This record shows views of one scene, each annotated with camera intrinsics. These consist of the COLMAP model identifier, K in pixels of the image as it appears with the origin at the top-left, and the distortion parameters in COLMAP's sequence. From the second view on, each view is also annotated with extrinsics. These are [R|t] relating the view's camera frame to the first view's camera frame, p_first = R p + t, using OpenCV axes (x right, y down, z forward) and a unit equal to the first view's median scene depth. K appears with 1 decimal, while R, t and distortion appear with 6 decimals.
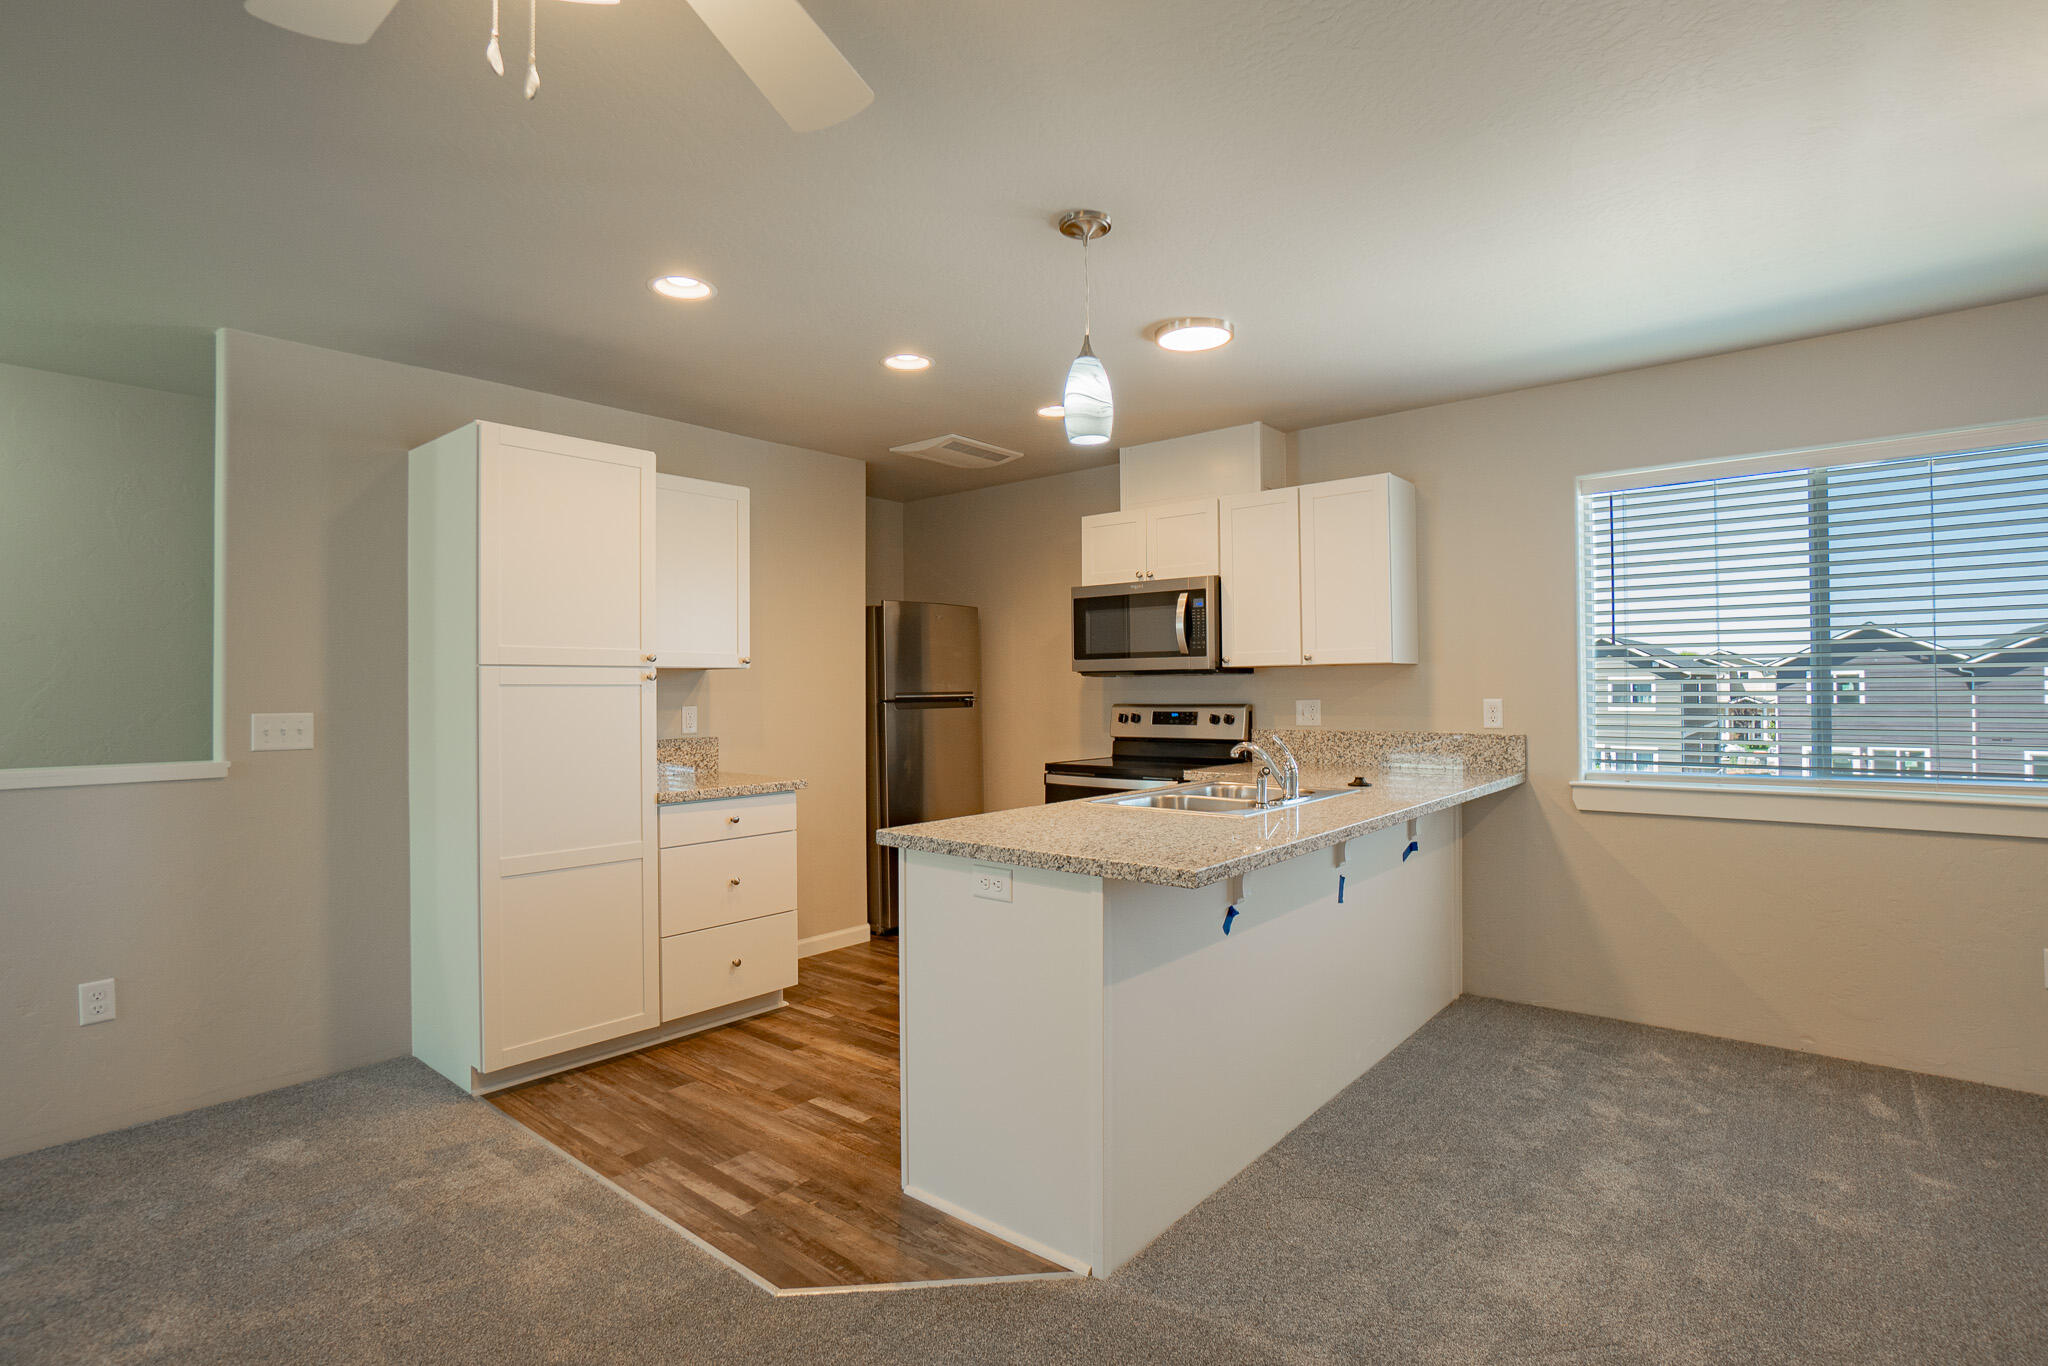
lens RADIAL K [[1011.0, 0, 1041.4], [0, 1011.0, 678.9], [0, 0, 1]] dist [-0.027842, 0.000351]
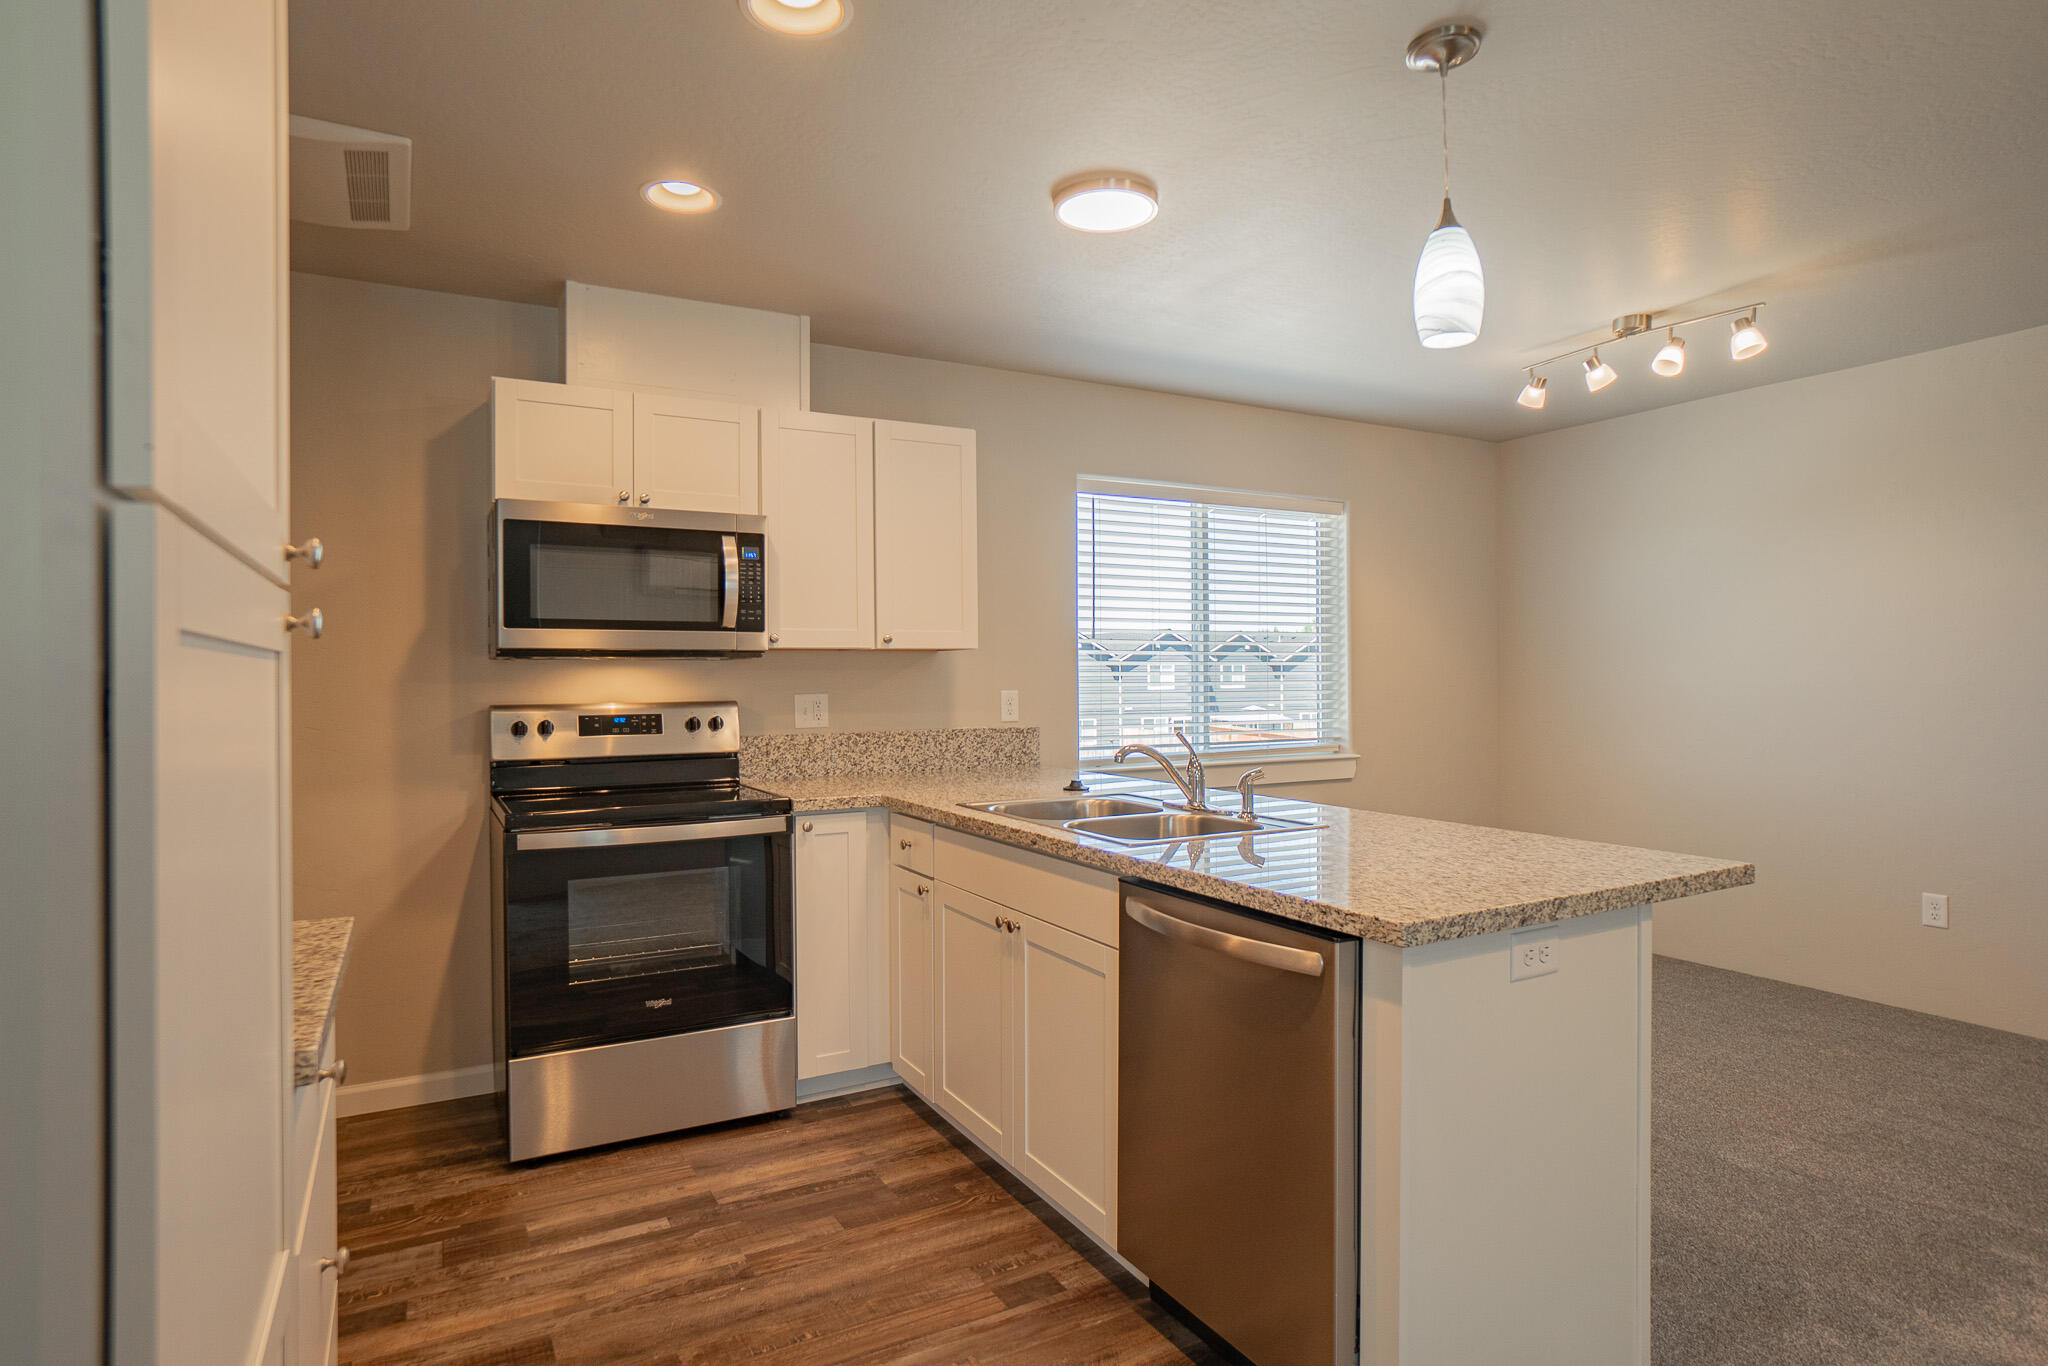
lens RADIAL K [[1090.9, 0, 988.6], [0, 1090.9, 690.3], [0, 0, 1]] dist [0.000785, 0.010468]
pose [[0.384206, -0.004925, 0.923234, -0.507109], [-0.005441, 0.999956, 0.007598, 0.011817], [-0.923231, -0.007943, 0.384162, 0.614807]]
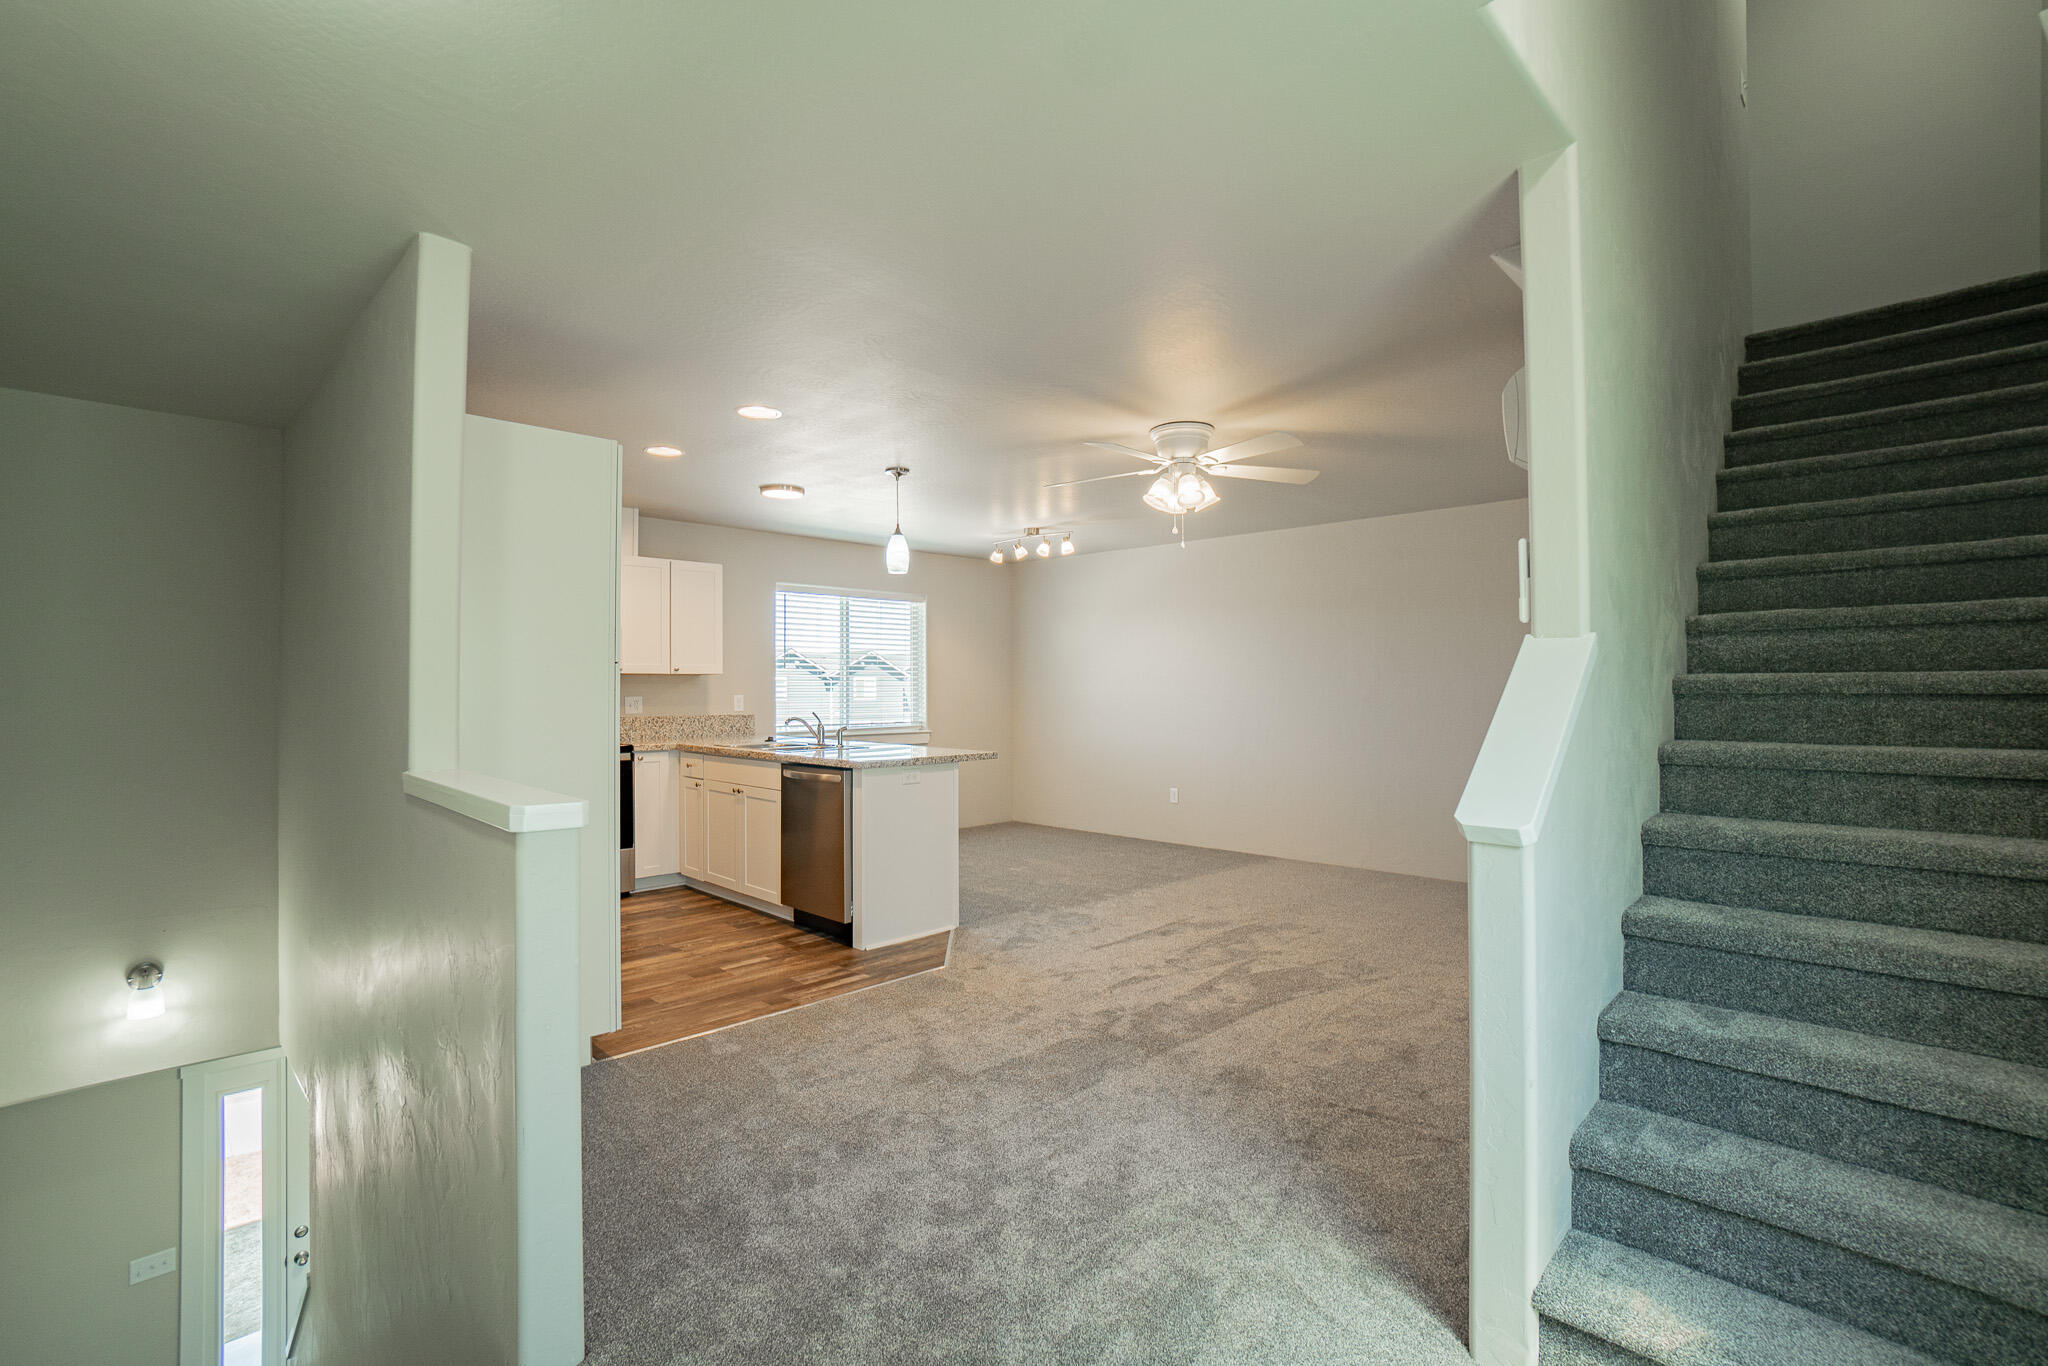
lens RADIAL K [[919.6, 0, 1006.7], [0, 919.6, 678.9], [0, 0, 1]] dist [-0.027965, 0.000697]
pose [[0.087087, 0.018002, 0.996038, -1.159251], [-0.009028, 0.999810, -0.017281, 0.014277], [-0.996160, -0.007487, 0.087233, 0.364366]]
